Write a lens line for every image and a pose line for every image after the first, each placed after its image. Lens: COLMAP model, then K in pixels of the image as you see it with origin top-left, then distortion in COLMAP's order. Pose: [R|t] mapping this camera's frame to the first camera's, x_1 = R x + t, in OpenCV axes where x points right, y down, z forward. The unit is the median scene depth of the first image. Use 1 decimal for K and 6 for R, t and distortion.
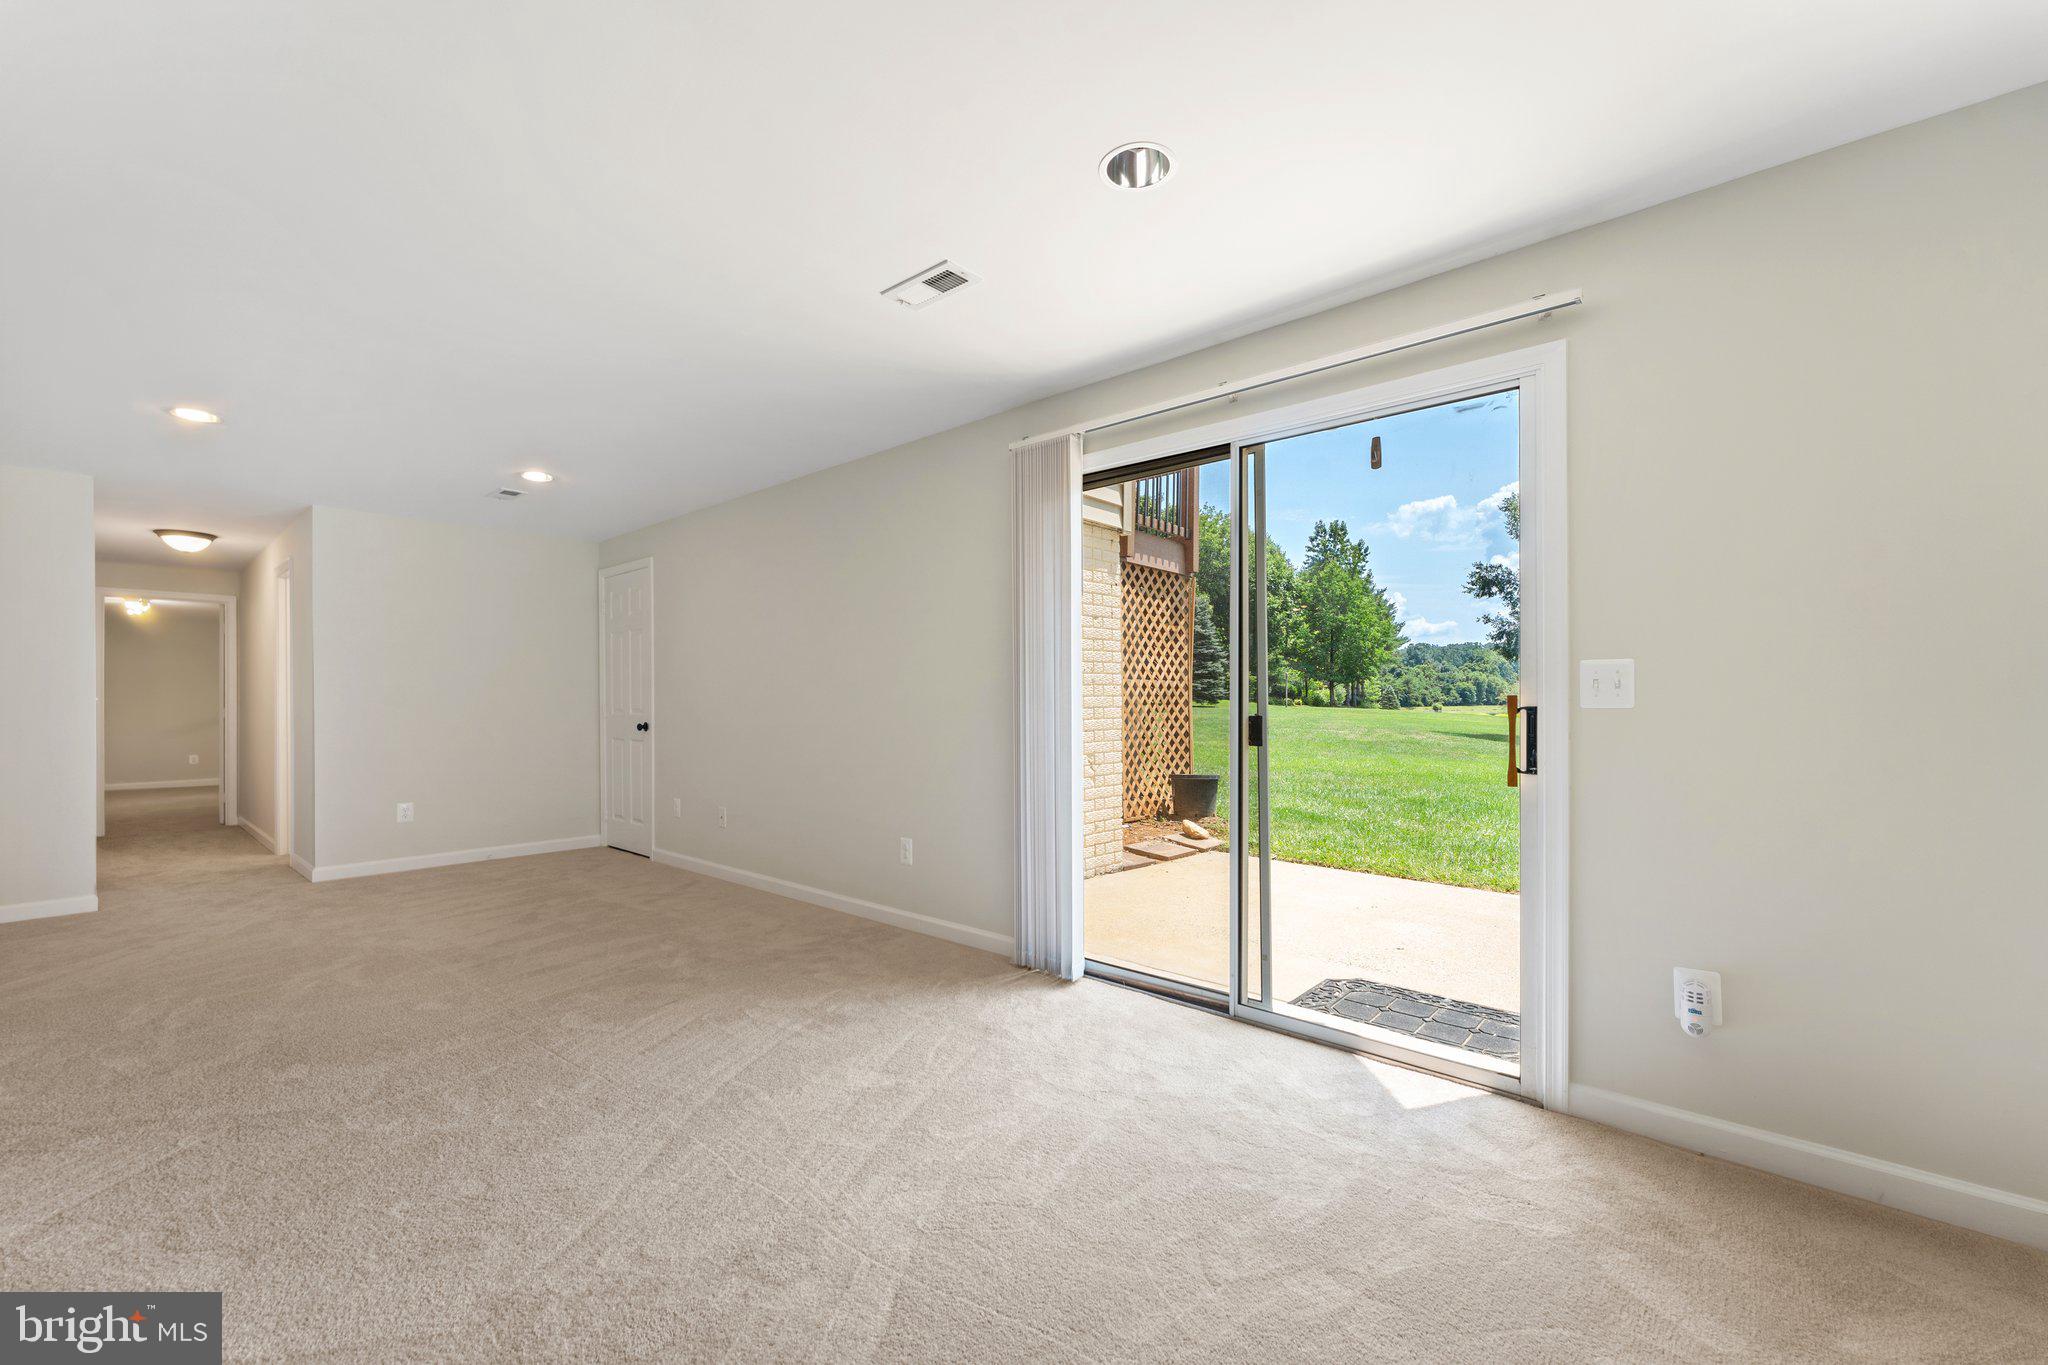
lens RADIAL K [[832.0, 0, 1018.6], [0, 832.0, 699.3], [0, 0, 1]] dist [0.000139, 0.000147]
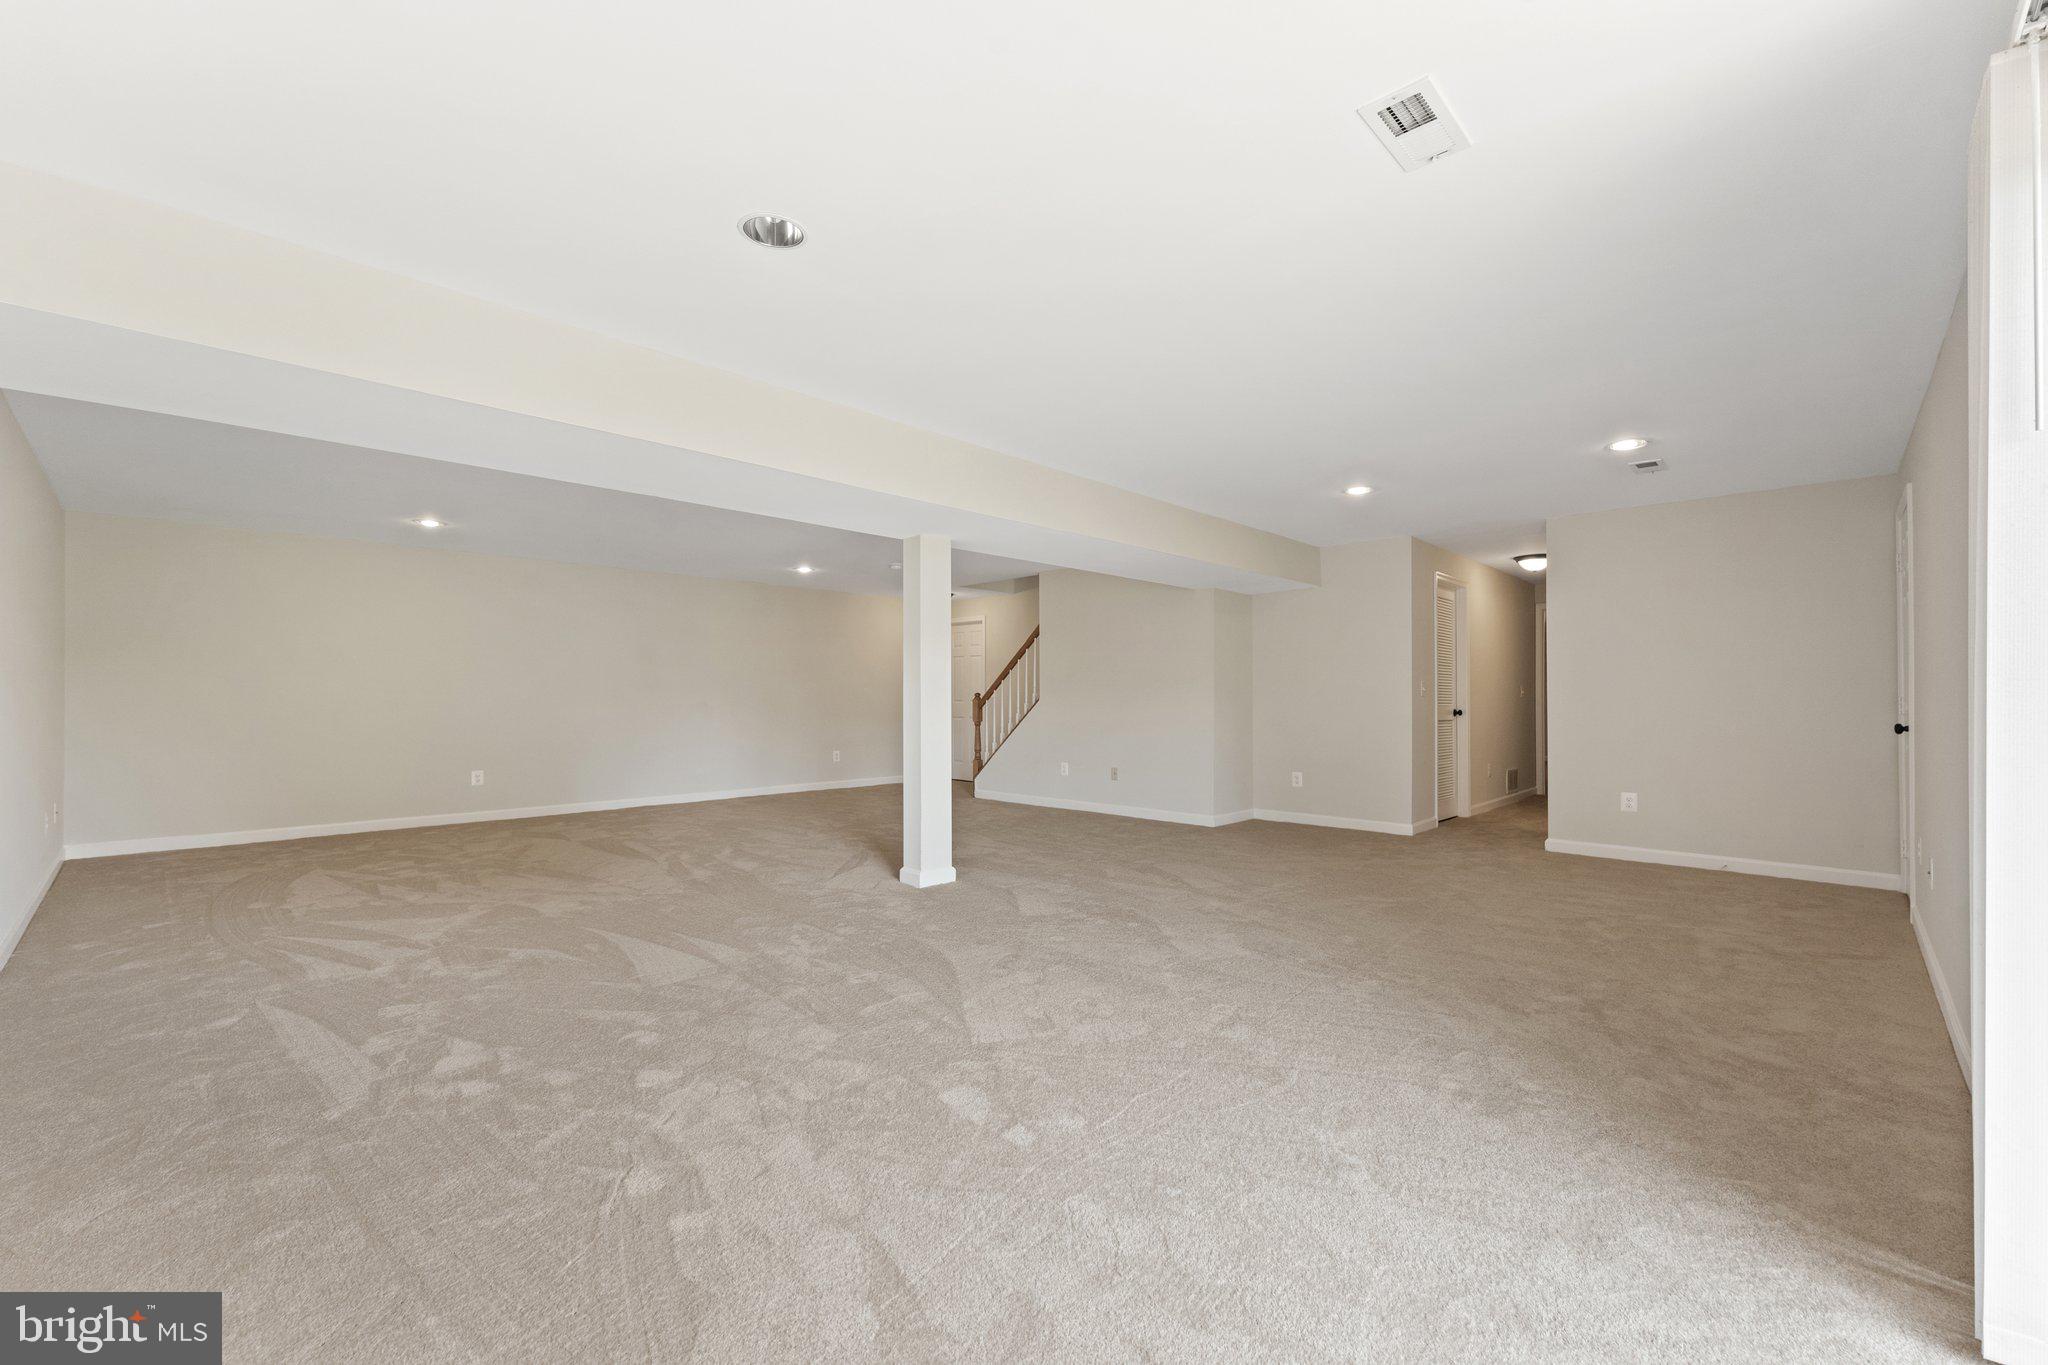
lens RADIAL K [[832.0, 0, 1018.6], [0, 832.0, 699.3], [0, 0, 1]] dist [0.000139, 0.000147]
pose [[-0.049334, 0.005509, -0.998767, 0.445710], [0.002986, 0.999981, 0.005368, 0.008300], [0.998778, -0.002717, -0.049350, 0.487299]]
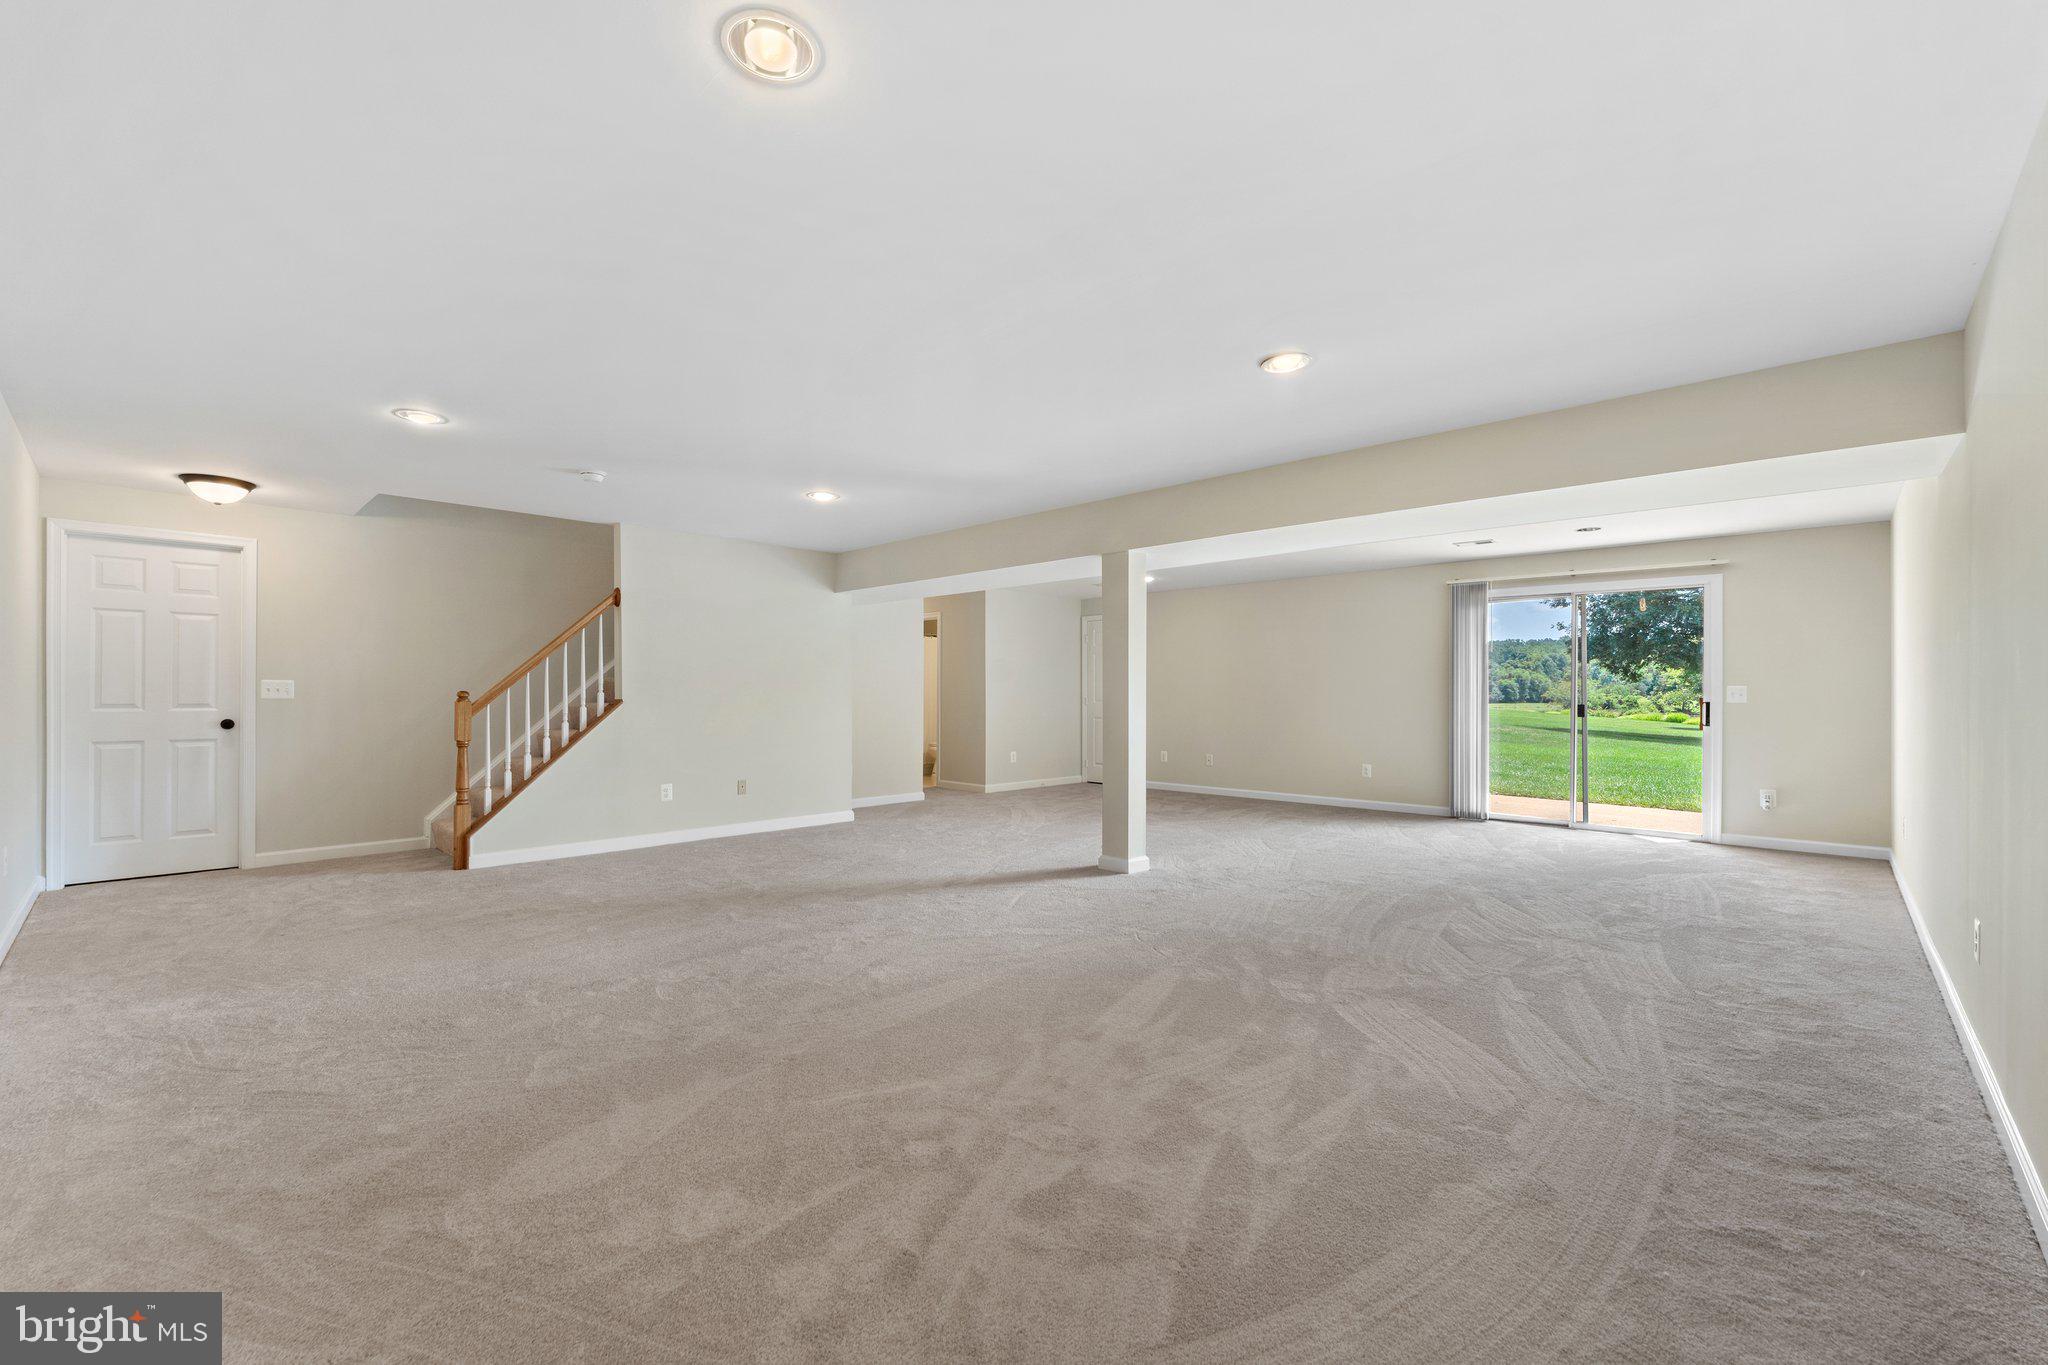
lens RADIAL K [[829.7, 0, 1023.9], [0, 829.7, 691.7], [0, 0, 1]] dist [-0.000861, 0.000097]
pose [[0.999409, 0.007878, -0.033473, -1.078759], [-0.007926, 0.999968, -0.001302, -0.003060], [0.033462, 0.001567, 0.999439, -1.267199]]
